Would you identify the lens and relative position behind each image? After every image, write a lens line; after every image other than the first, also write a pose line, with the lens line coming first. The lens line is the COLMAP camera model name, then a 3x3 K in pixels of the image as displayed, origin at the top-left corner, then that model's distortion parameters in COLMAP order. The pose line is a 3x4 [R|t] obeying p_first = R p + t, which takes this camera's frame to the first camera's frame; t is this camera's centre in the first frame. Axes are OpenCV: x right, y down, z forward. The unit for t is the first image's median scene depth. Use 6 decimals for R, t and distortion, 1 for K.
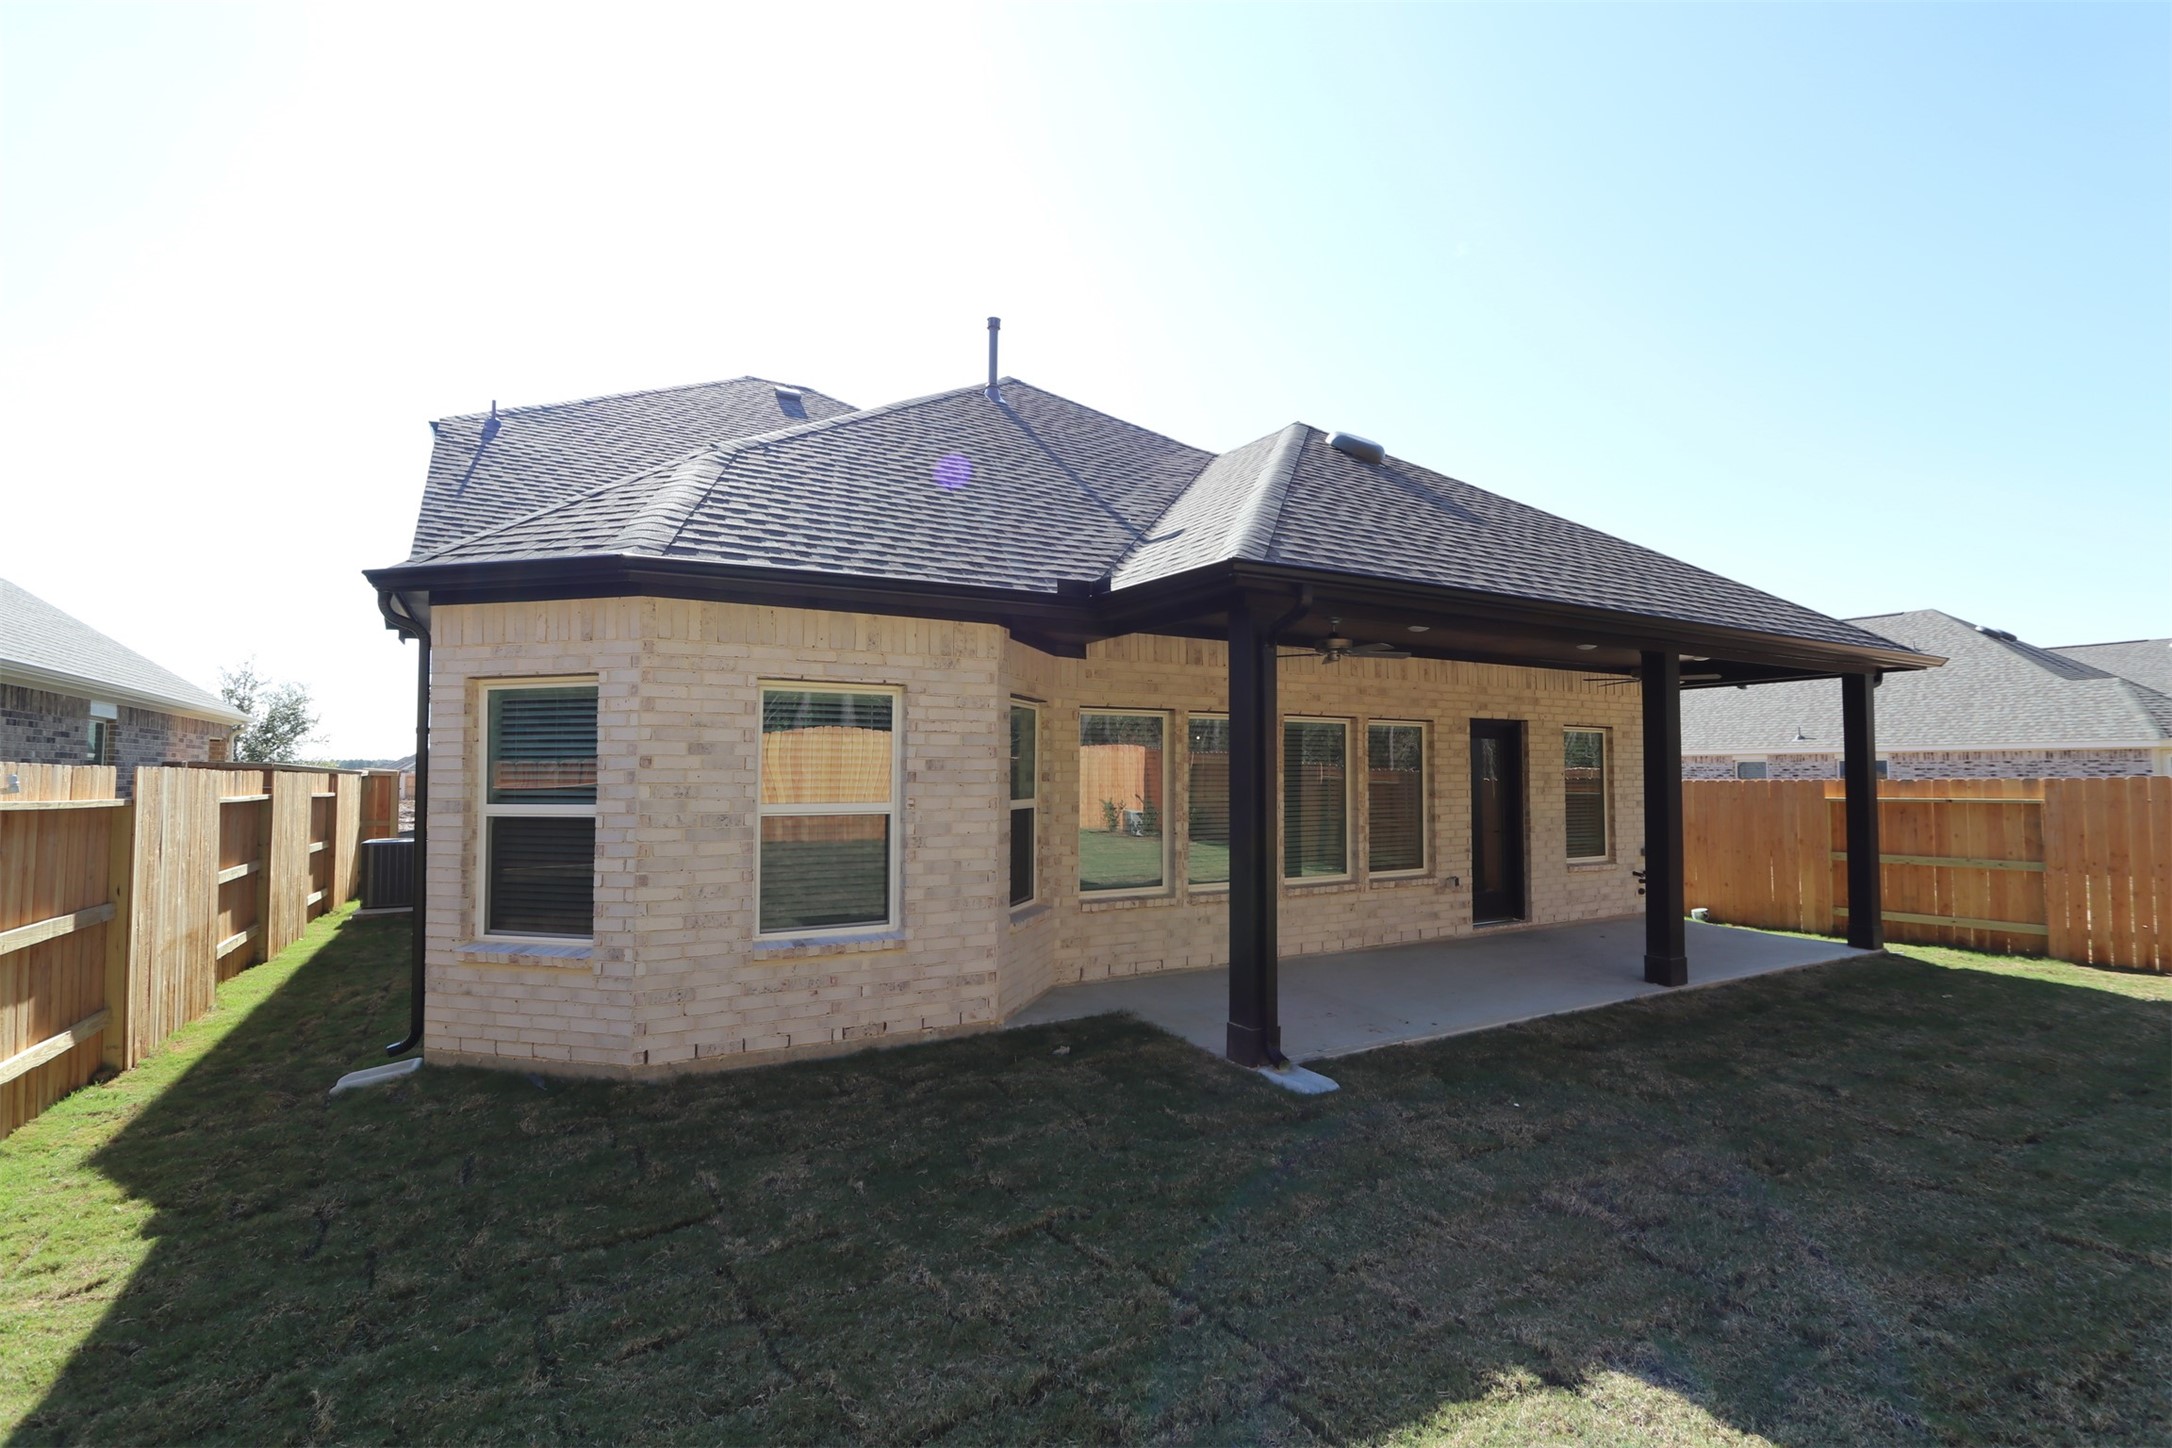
lens RADIAL K [[1012.0, 0, 1100.4], [0, 1012.0, 734.4], [0, 0, 1]] dist [-0.015996, 0.002613]
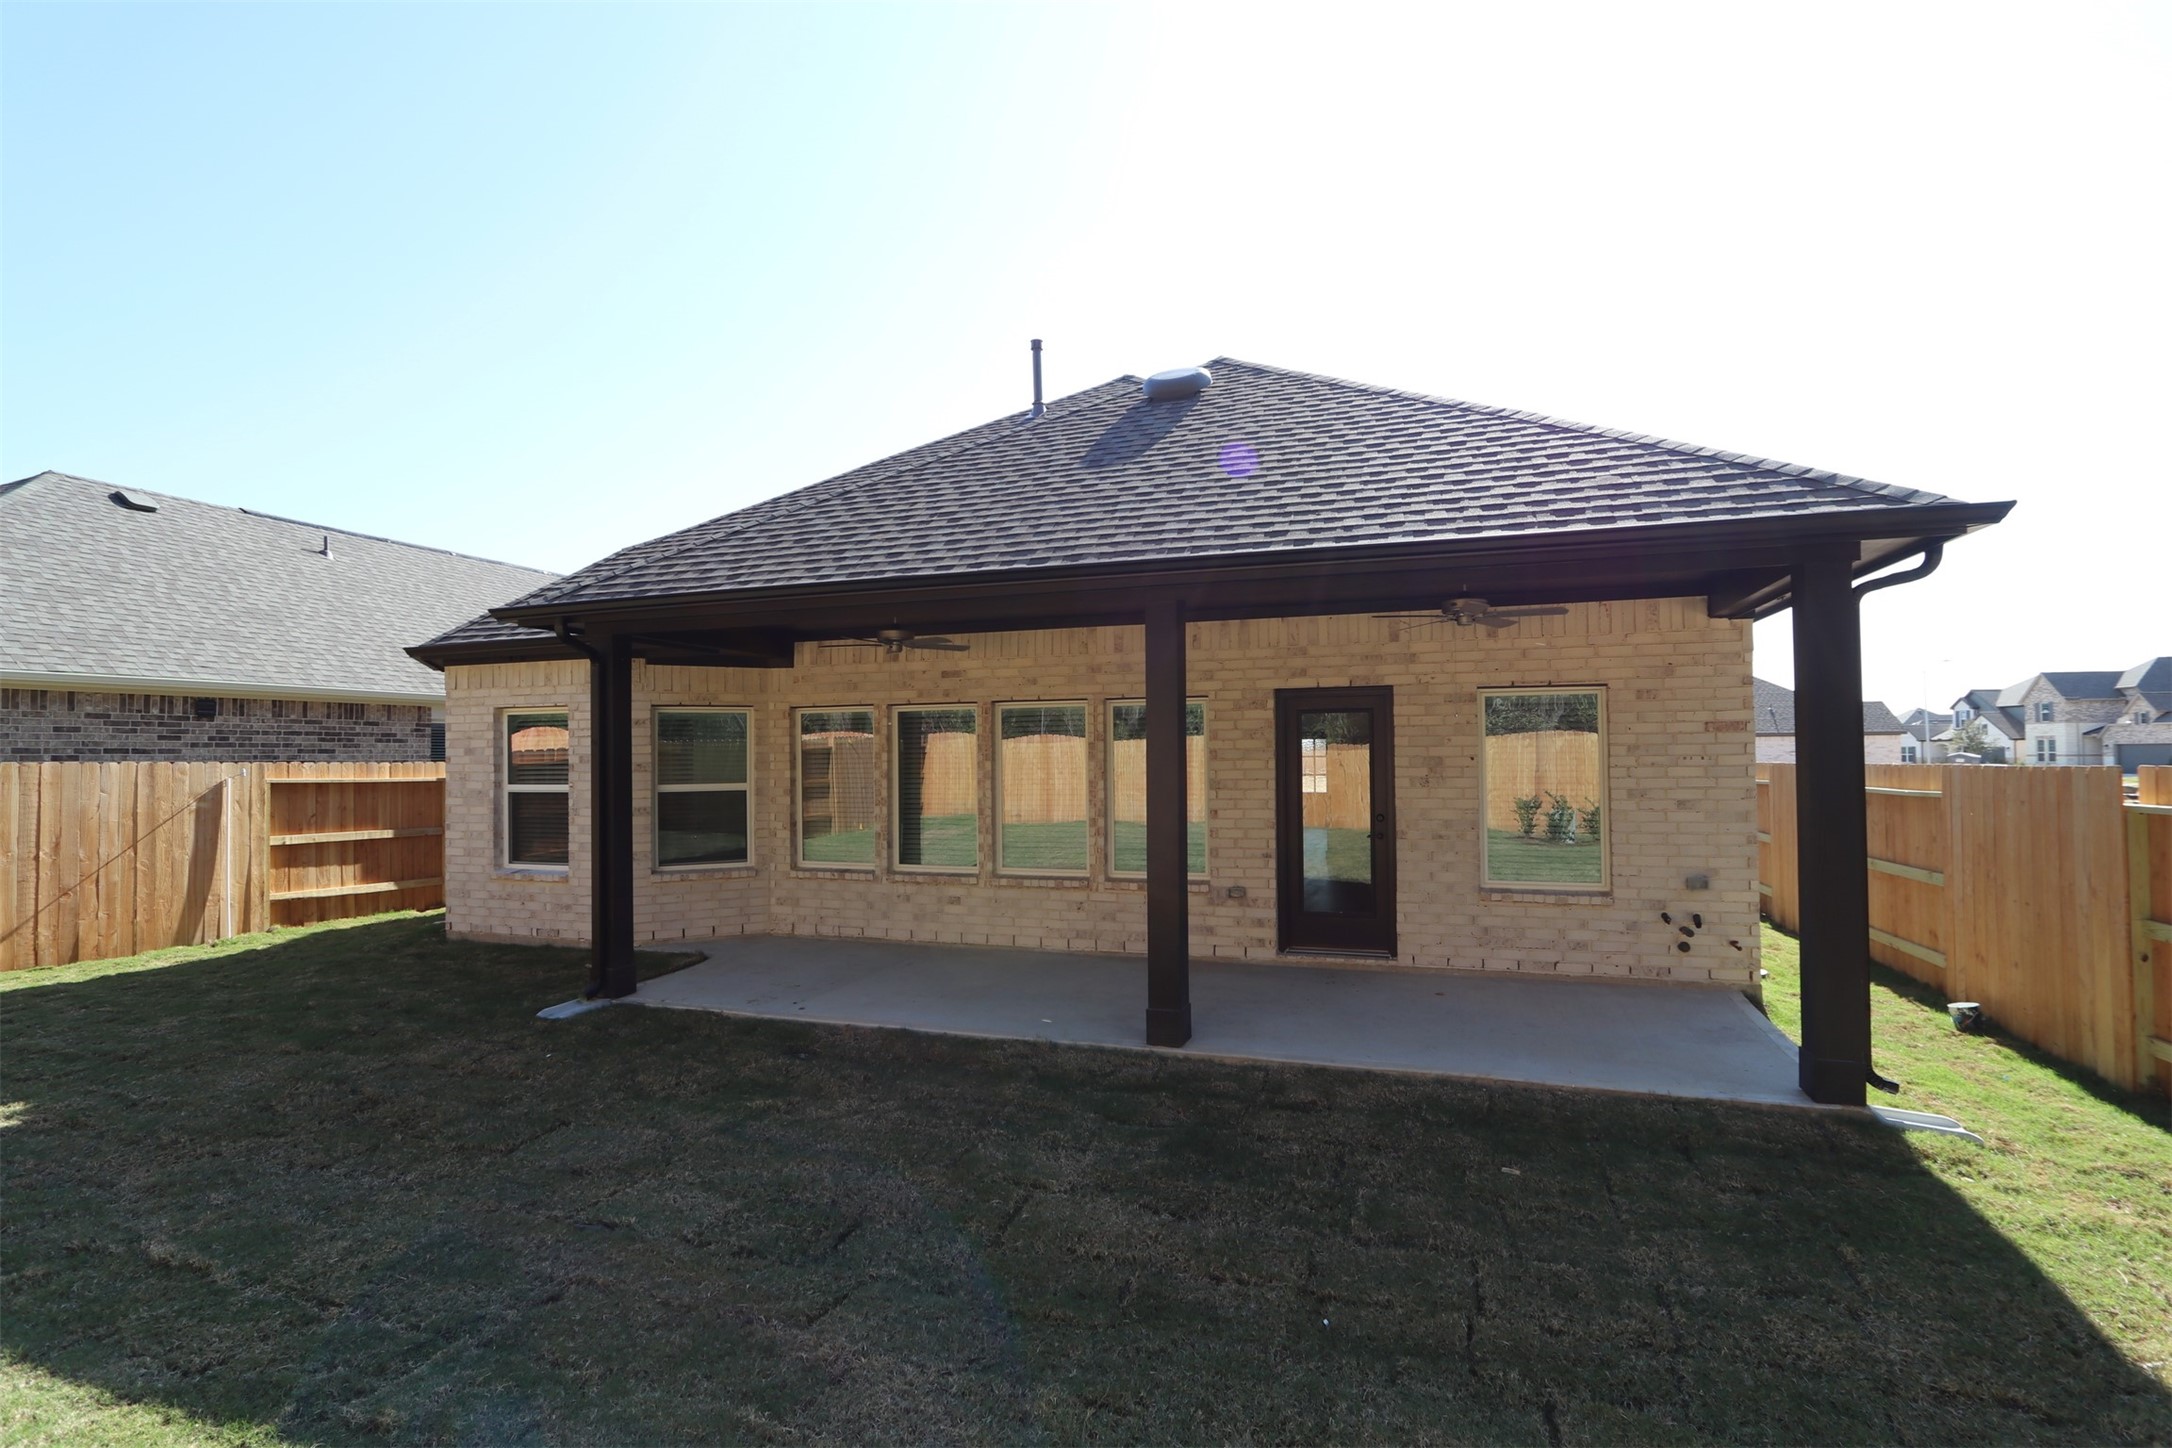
lens RADIAL K [[1012.0, 0, 1100.7], [0, 1012.0, 721.9], [0, 0, 1]] dist [-0.015996, 0.002613]
pose [[0.654416, -0.030974, -0.755500, 0.984691], [0.039705, 0.999190, -0.006573, 0.010661], [0.755092, -0.025696, 0.655115, 0.423686]]
